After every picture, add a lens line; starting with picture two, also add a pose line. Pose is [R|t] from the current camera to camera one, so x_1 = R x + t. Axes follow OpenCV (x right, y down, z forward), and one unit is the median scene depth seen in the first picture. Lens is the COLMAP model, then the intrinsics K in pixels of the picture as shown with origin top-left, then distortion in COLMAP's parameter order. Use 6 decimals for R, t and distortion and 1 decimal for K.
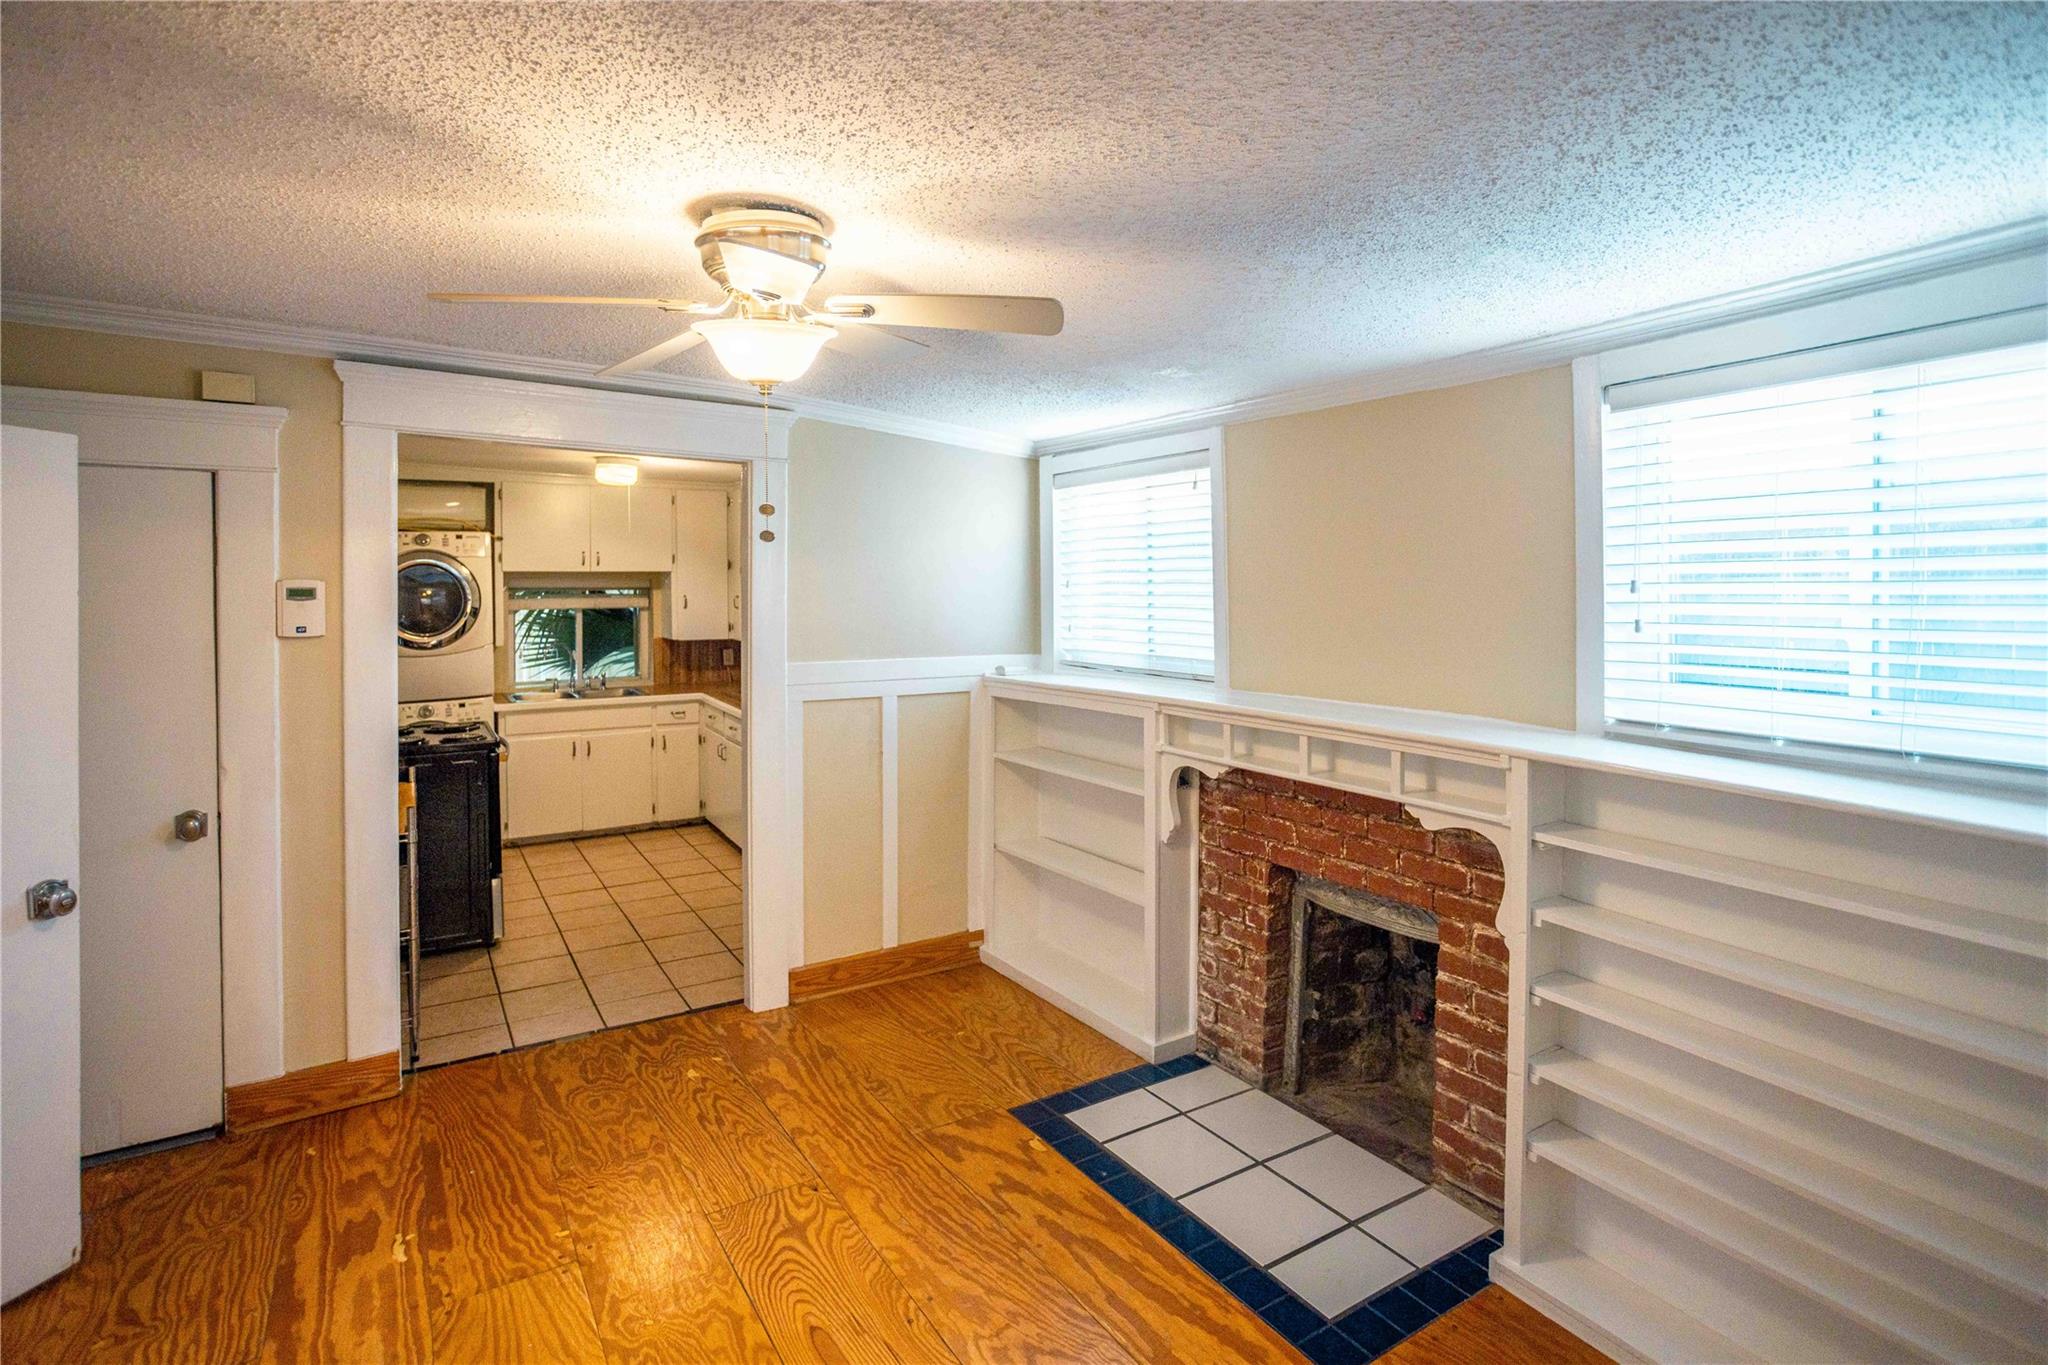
lens RADIAL K [[994.1, 0, 1024.1], [0, 994.1, 636.6], [0, 0, 1]] dist [0.000821, 0.000007]
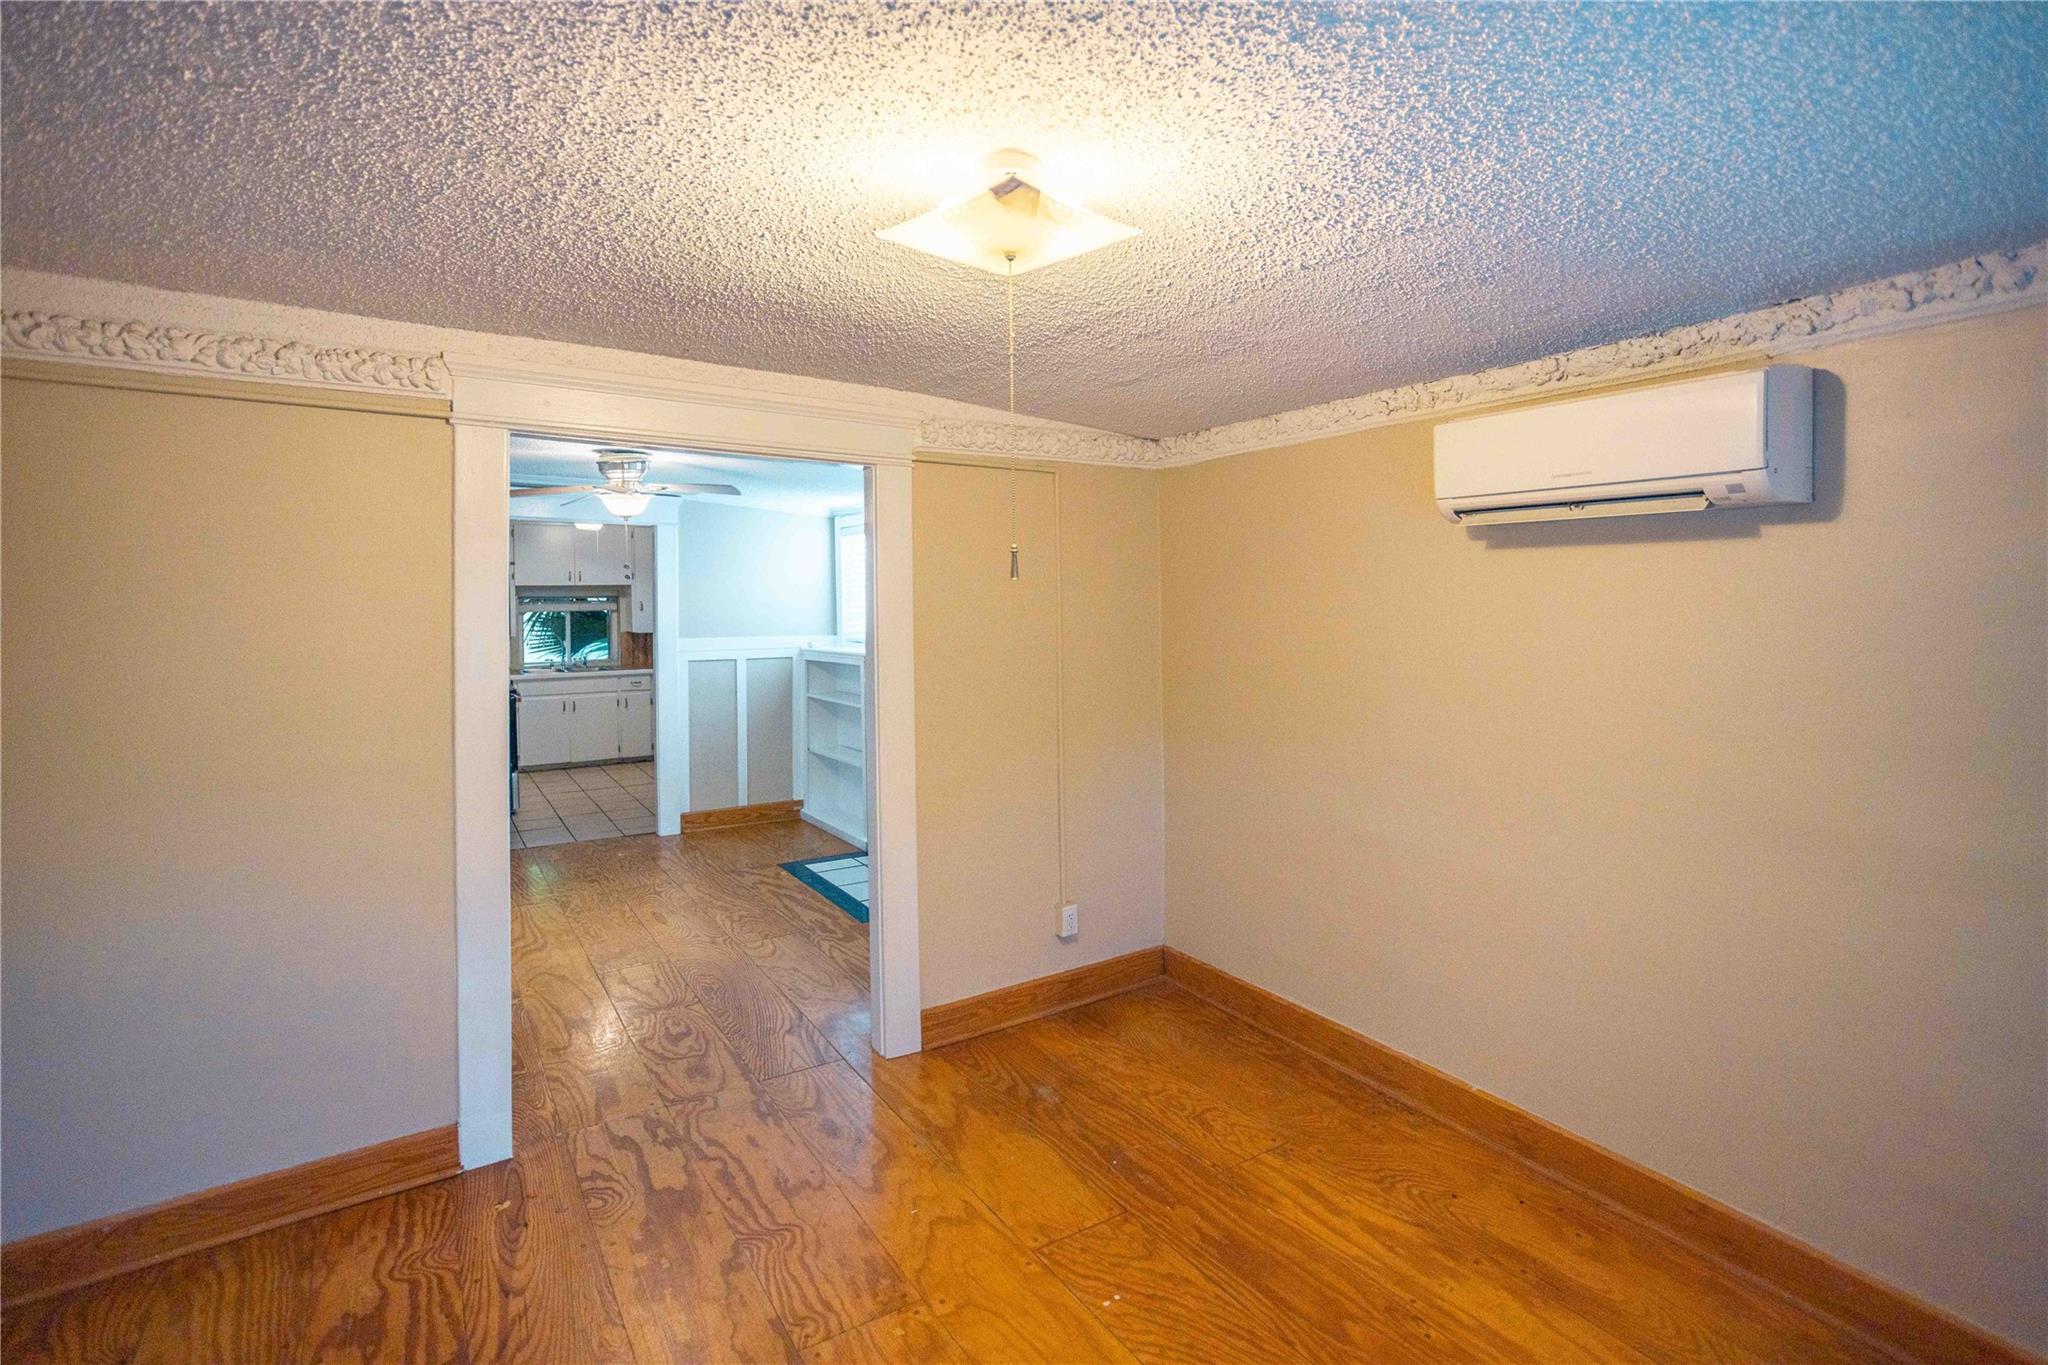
lens RADIAL K [[994.1, 0, 1024.9], [0, 994.1, 663.5], [0, 0, 1]] dist [0.000821, 0.000007]
pose [[0.999969, -0.002816, -0.007334, 0.238942], [0.002956, 0.999811, 0.019236, 0.023486], [0.007279, -0.019257, 0.999788, -0.462847]]
